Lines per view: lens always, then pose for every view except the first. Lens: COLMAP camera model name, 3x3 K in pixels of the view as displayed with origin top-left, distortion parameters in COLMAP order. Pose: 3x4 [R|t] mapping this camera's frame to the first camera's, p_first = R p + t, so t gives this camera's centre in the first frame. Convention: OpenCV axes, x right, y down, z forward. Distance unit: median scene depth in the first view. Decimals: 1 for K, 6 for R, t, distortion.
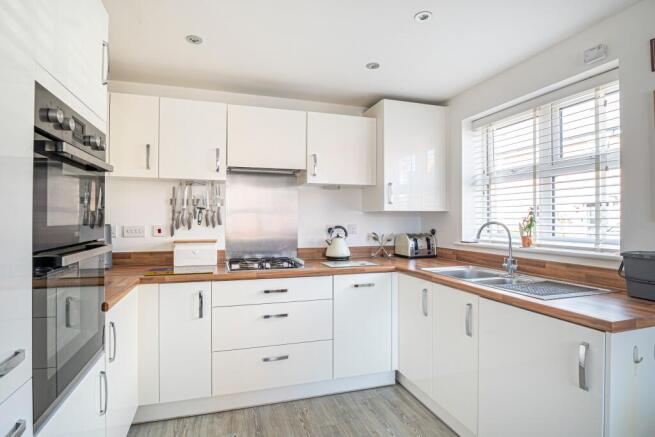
lens RADIAL K [[349.7, 0, 325.2], [0, 349.7, 219.7], [0, 0, 1]] dist [0.001810, 0.000151]
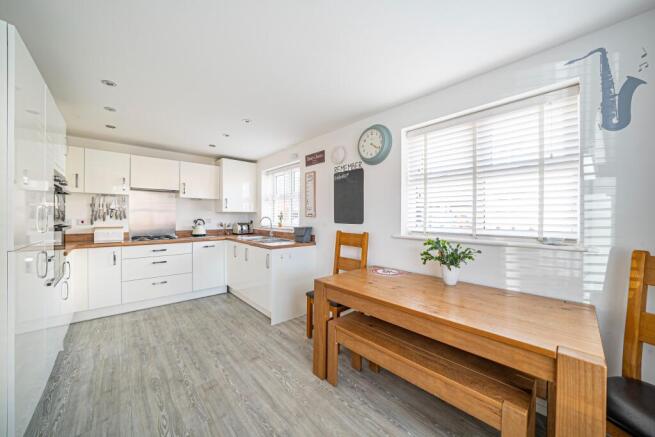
lens RADIAL K [[243.2, 0, 328.9], [0, 243.2, 218.4], [0, 0, 1]] dist [-0.011196, -0.000368]
pose [[0.912969, -0.000979, 0.408029, 0.156229], [-0.002439, 0.999966, 0.007857, 0.001585], [-0.408022, -0.008169, 0.912935, -0.586812]]
